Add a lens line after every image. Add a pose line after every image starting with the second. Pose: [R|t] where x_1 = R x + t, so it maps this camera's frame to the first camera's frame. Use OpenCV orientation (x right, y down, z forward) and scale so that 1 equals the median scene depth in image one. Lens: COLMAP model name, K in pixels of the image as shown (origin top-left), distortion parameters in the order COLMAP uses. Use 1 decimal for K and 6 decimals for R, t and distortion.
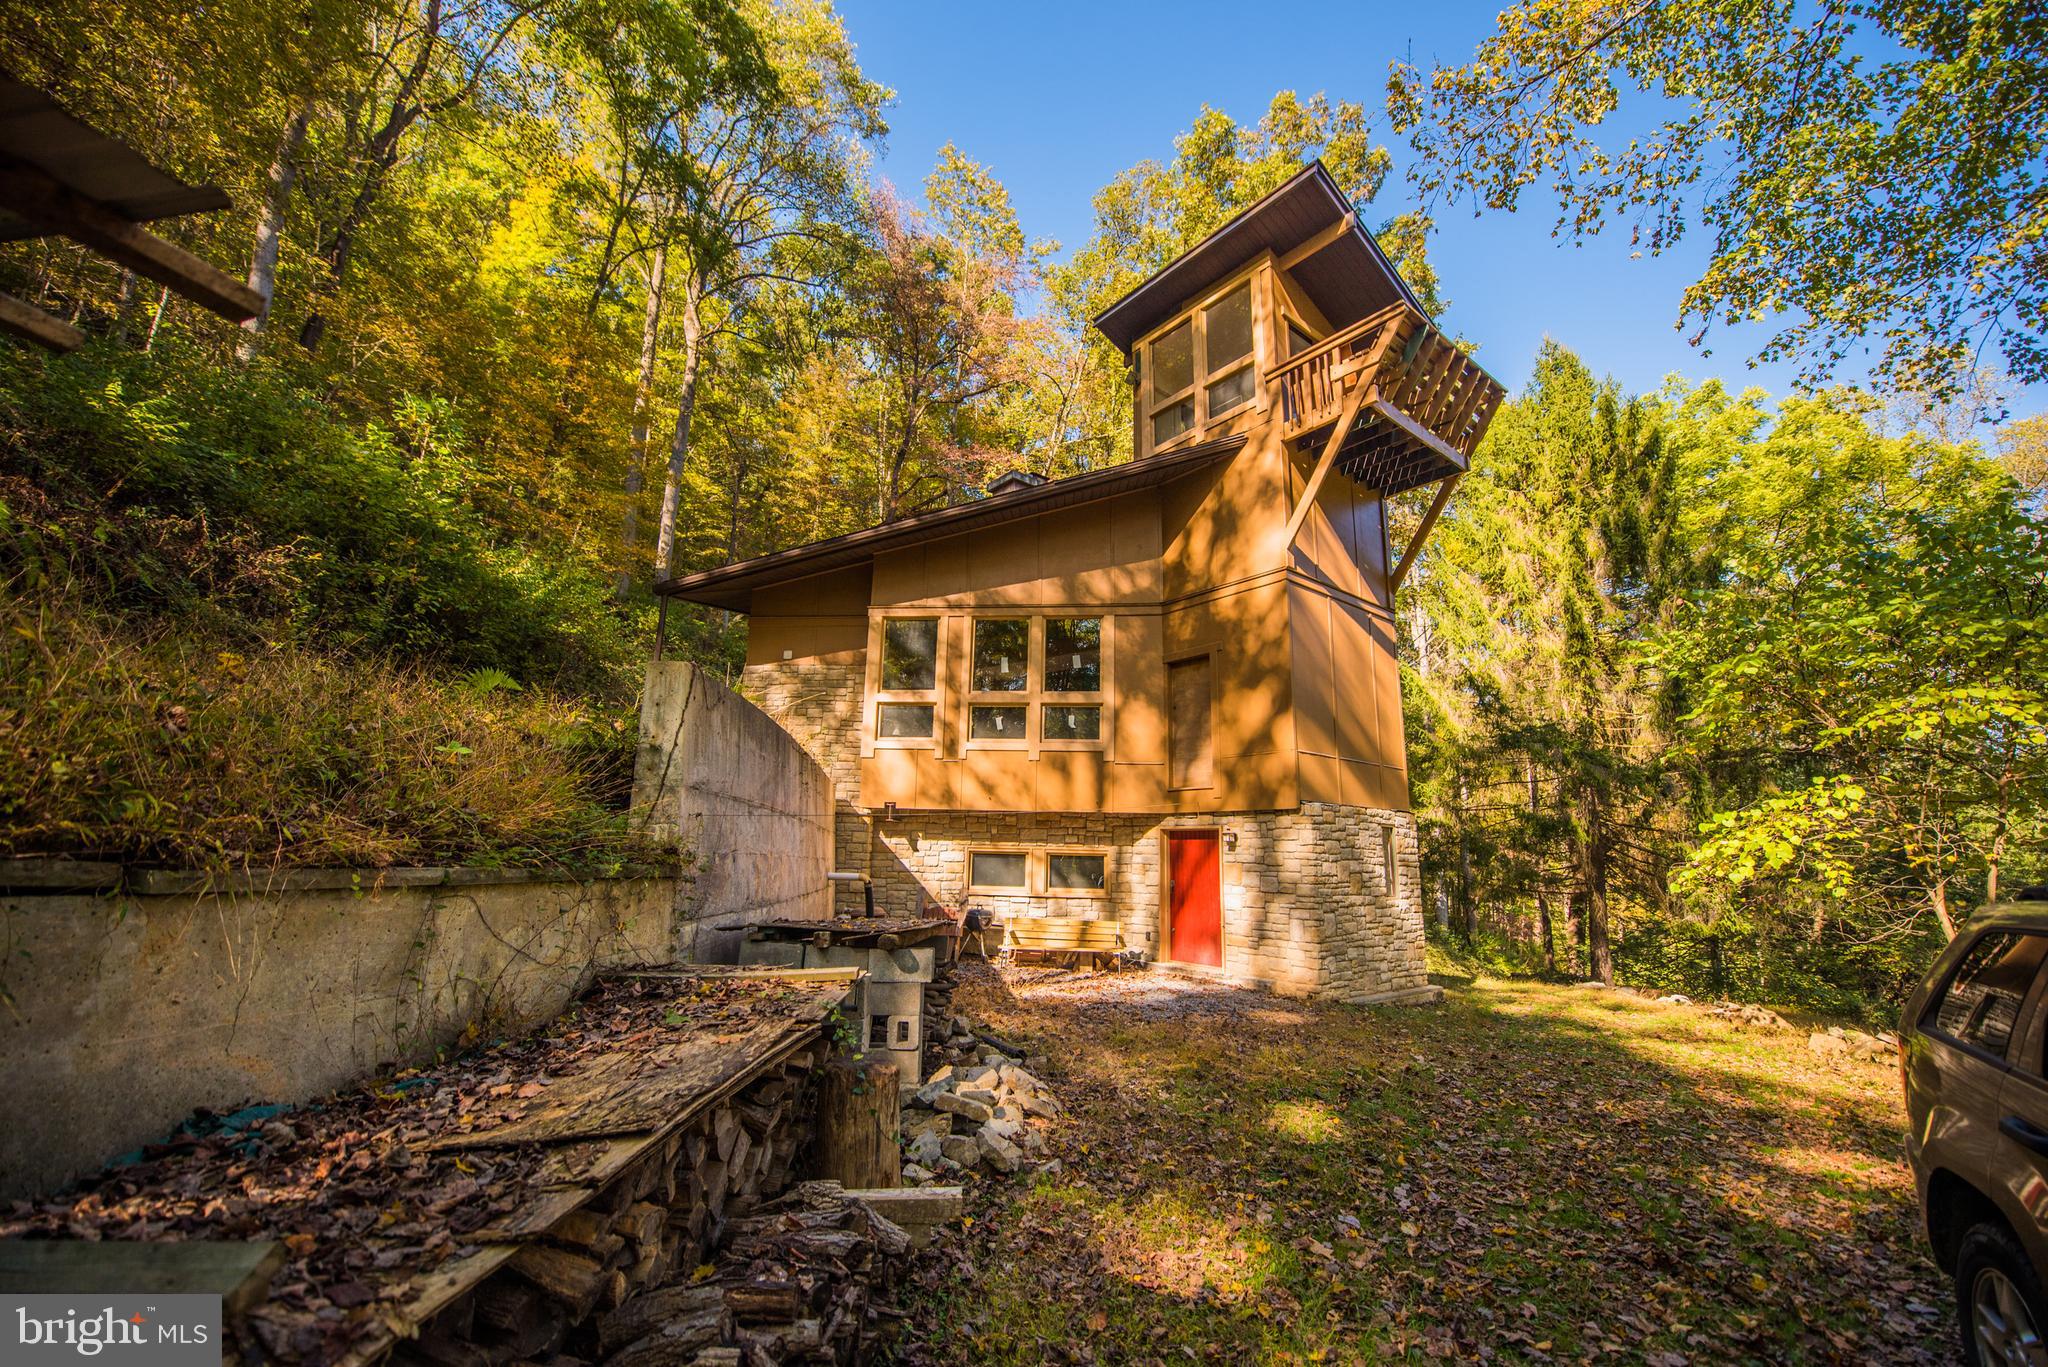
lens RADIAL K [[842.5, 0, 1024.0], [0, 842.5, 683.5], [0, 0, 1]] dist [-0.001556, -0.000095]
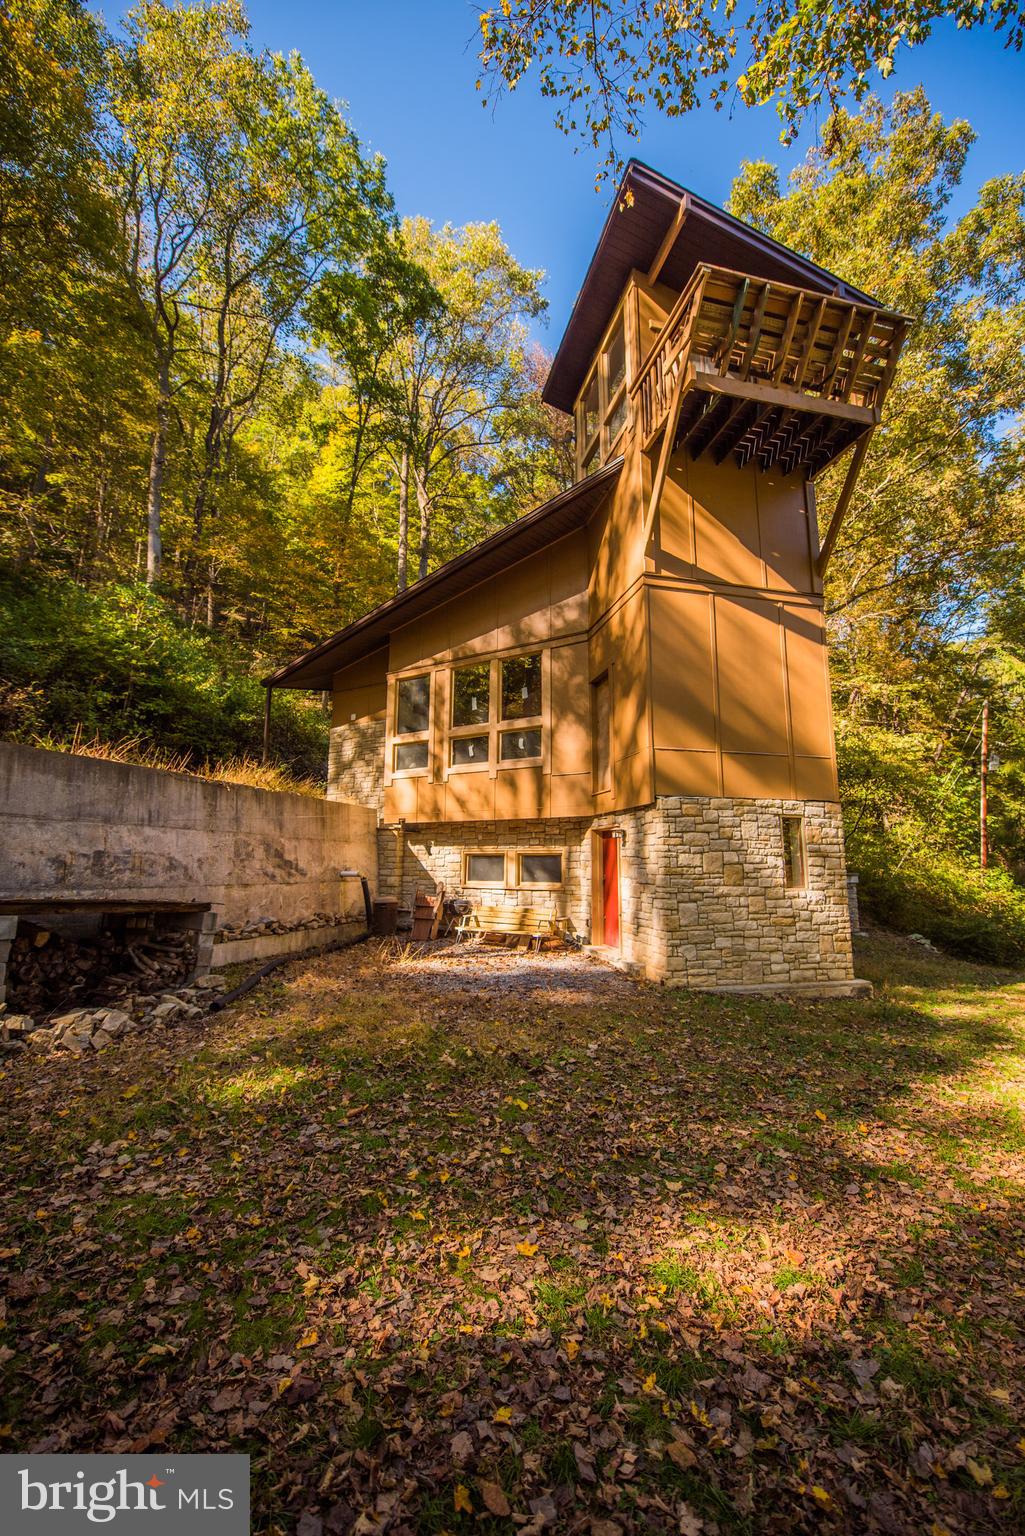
lens RADIAL K [[623.7, 0, 512.5], [0, 623.7, 768.0], [0, 0, 1]] dist [0.014222, -0.009475]
pose [[0.900678, -0.085834, -0.425924, 0.418377], [0.106449, 0.994009, 0.024785, 0.055928], [0.421245, -0.067662, 0.904420, 0.193149]]
